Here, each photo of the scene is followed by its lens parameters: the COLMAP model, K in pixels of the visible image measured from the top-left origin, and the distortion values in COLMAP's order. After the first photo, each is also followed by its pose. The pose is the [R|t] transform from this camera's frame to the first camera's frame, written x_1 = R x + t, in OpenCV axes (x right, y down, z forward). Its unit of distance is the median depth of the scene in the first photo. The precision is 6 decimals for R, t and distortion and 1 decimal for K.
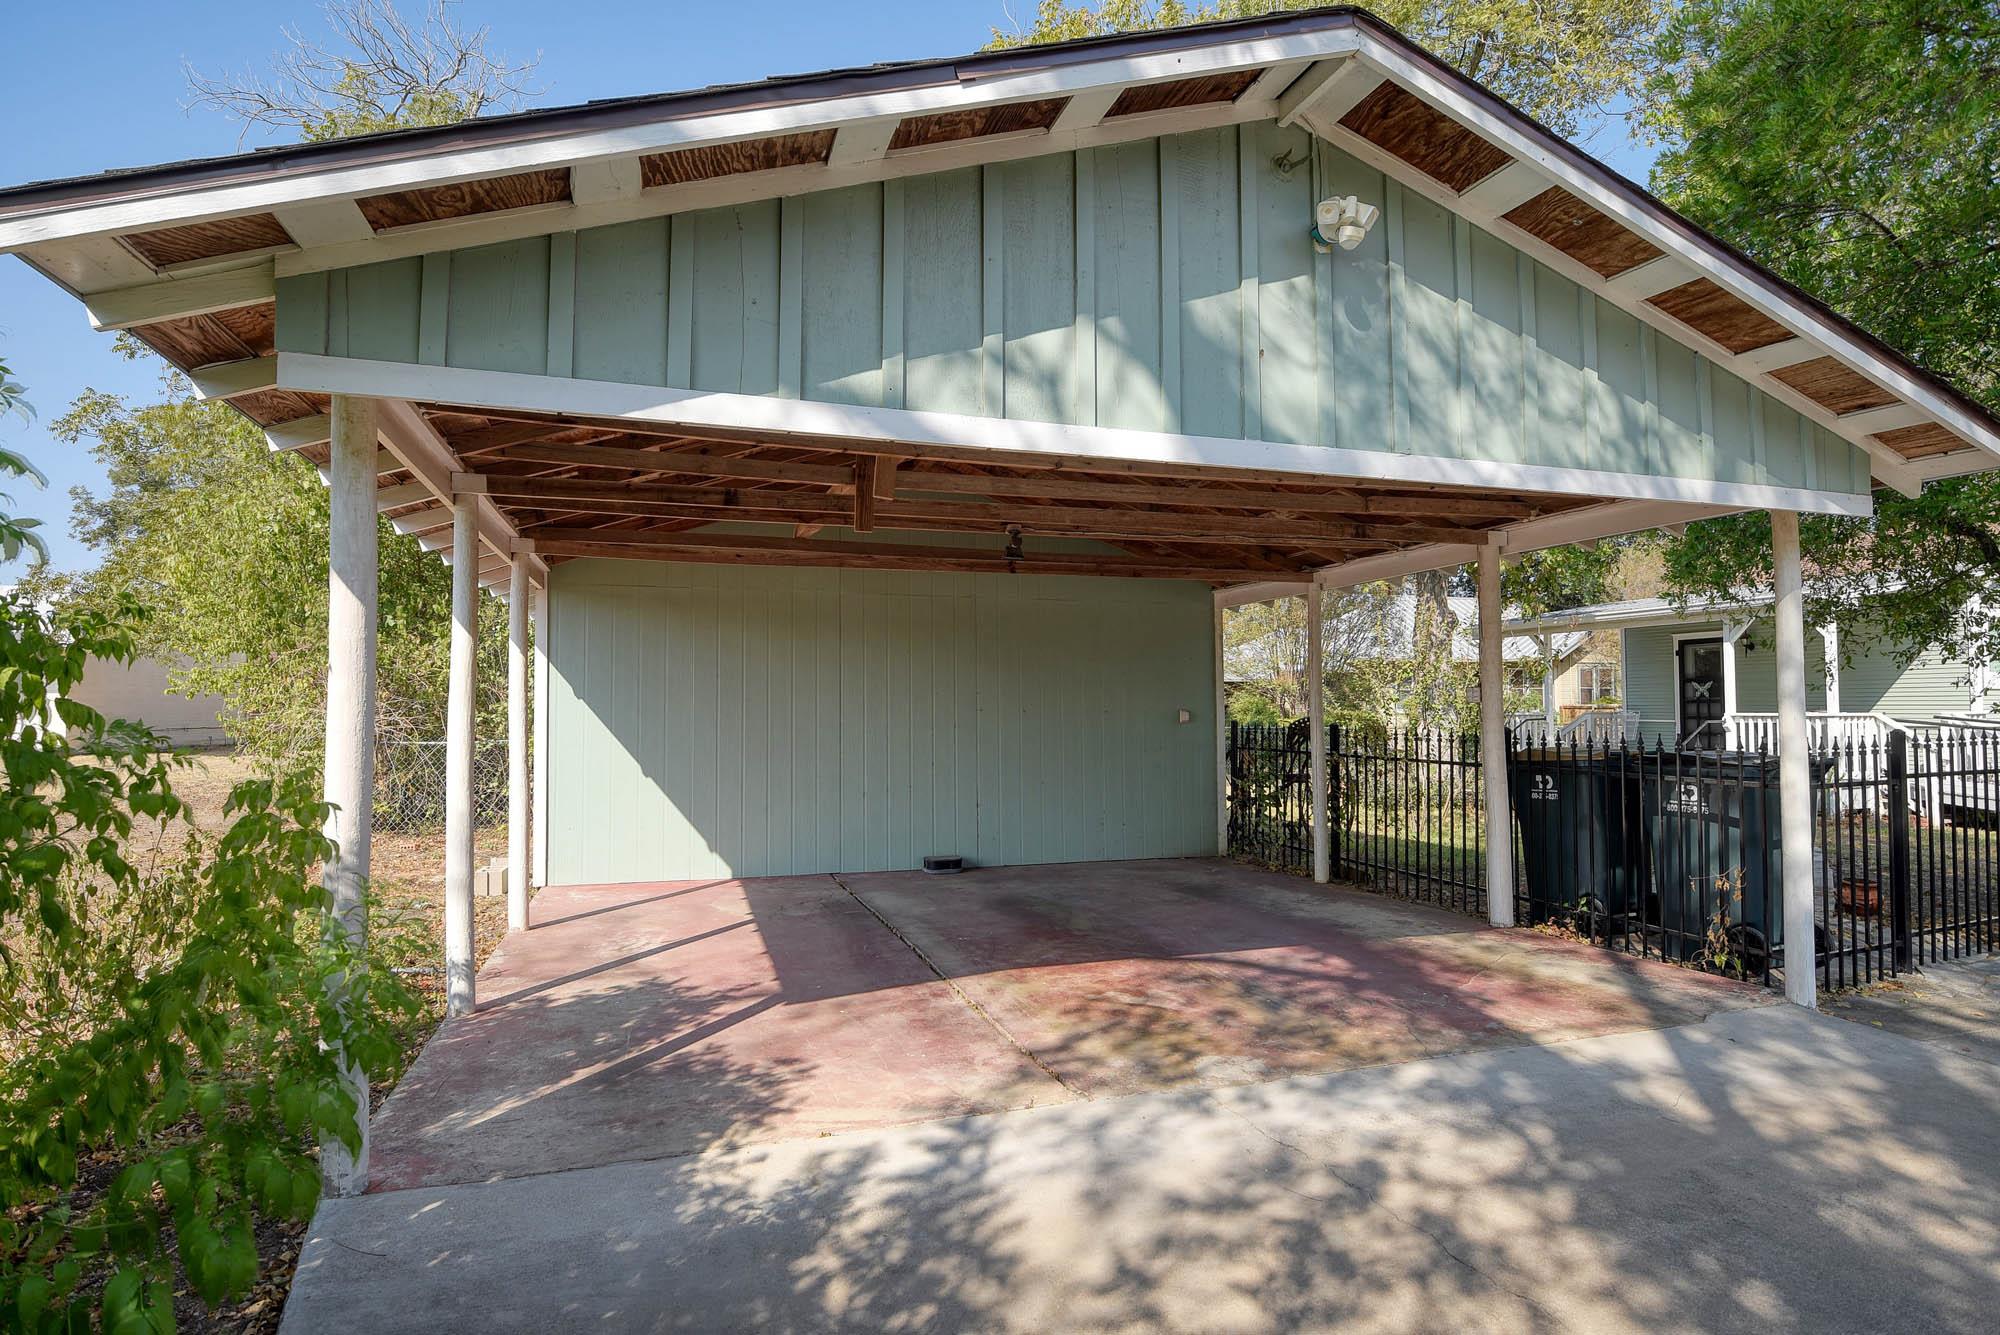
lens RADIAL K [[1049.7, 0, 1000.0], [0, 1049.7, 667.5], [0, 0, 1]] dist [-0.001508, -0.000322]
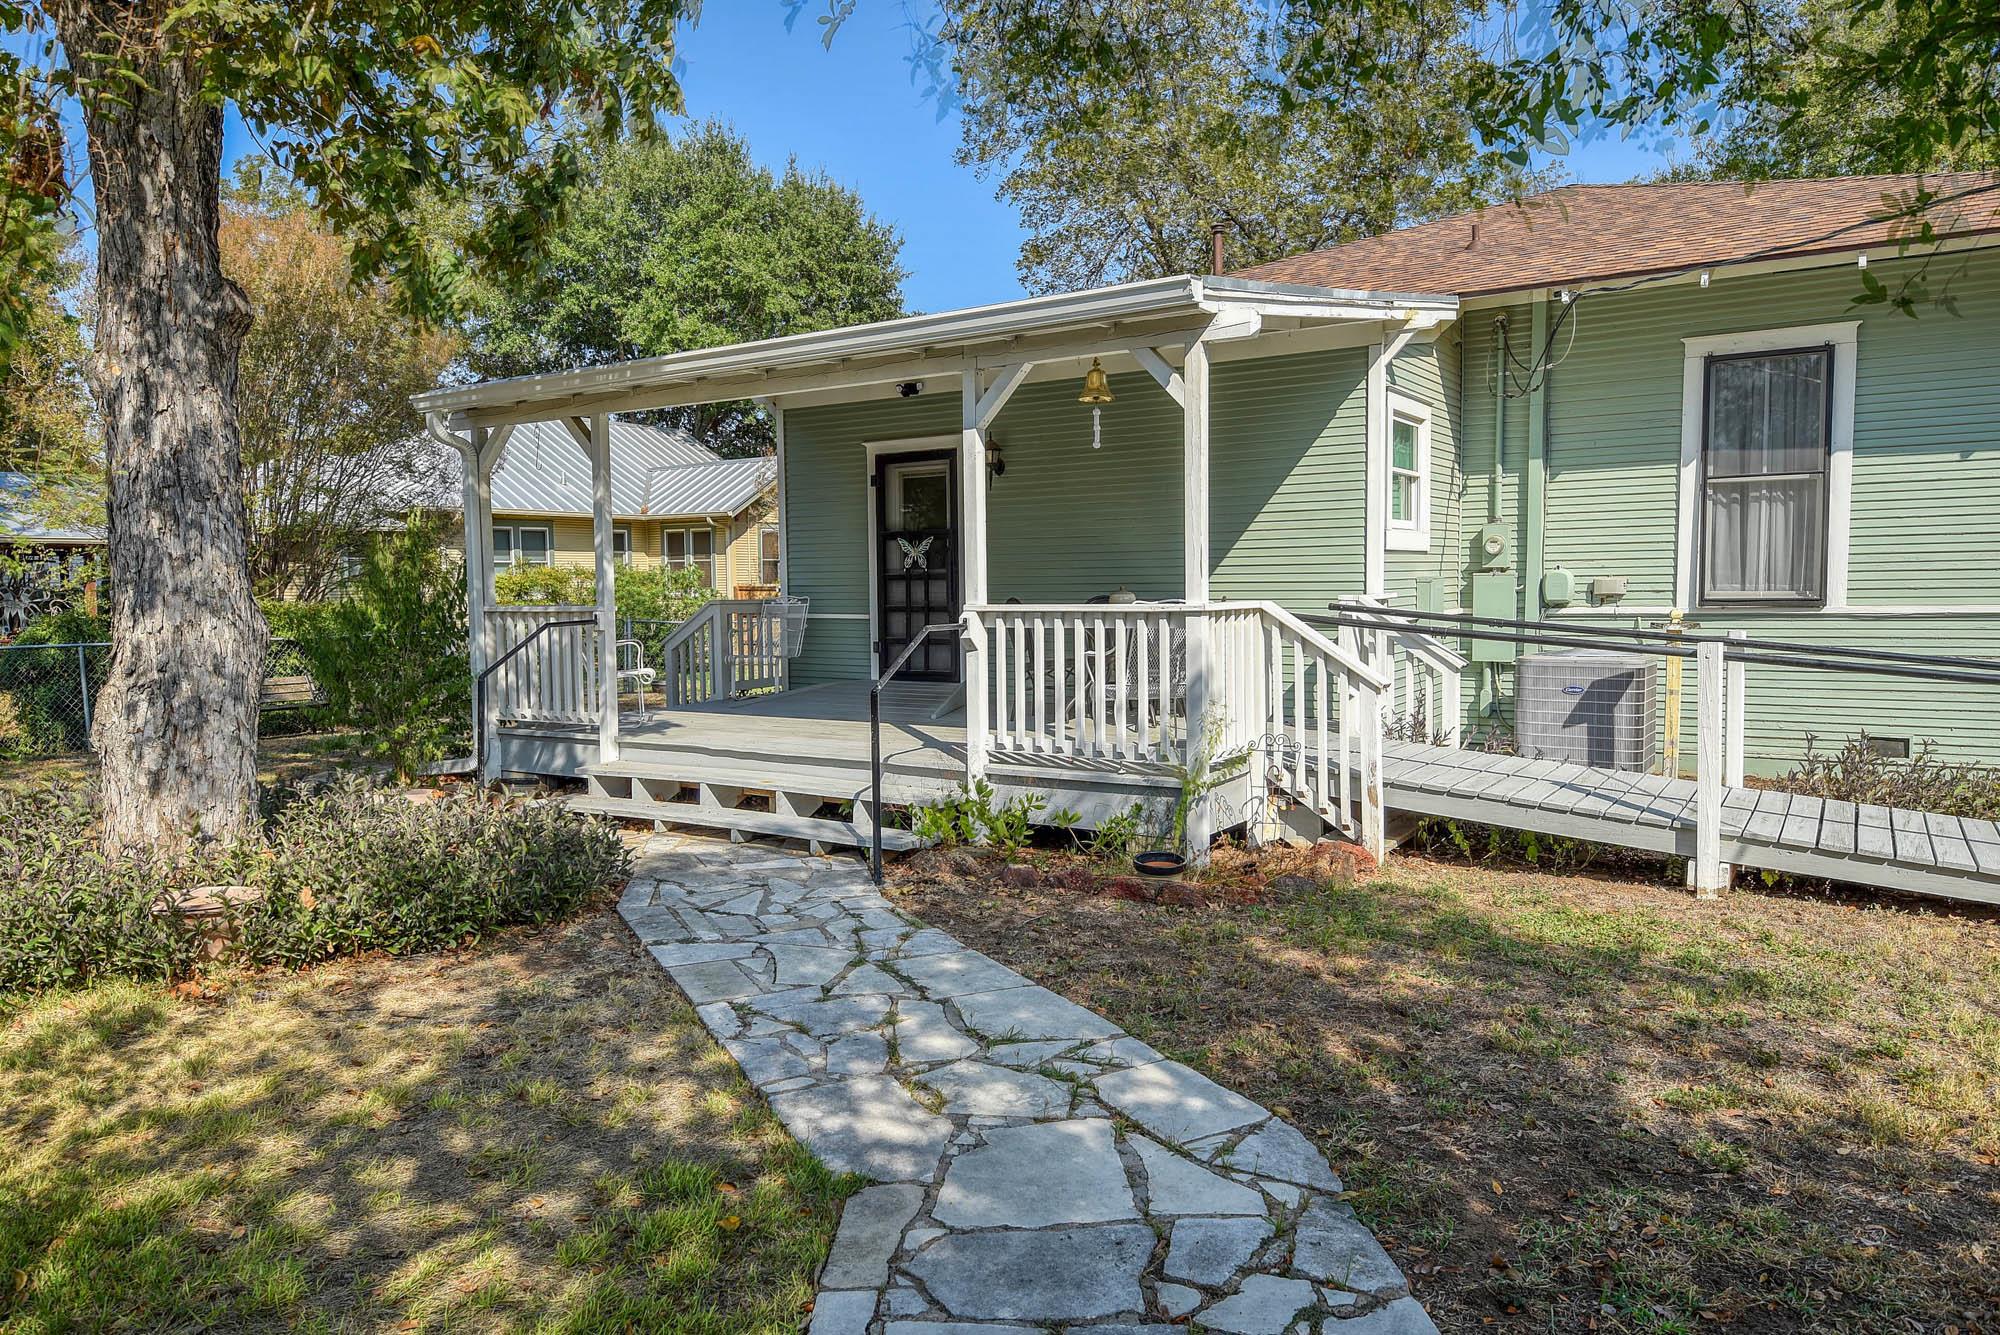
lens RADIAL K [[1275.3, 0, 1000.0], [0, 1275.3, 667.5], [0, 0, 1]] dist [0.001395, 0.000675]
pose [[0.786933, -0.054173, 0.614656, 0.321246], [-0.007519, 0.995223, 0.097340, 0.015293], [-0.616993, -0.081222, 0.782766, 0.489776]]
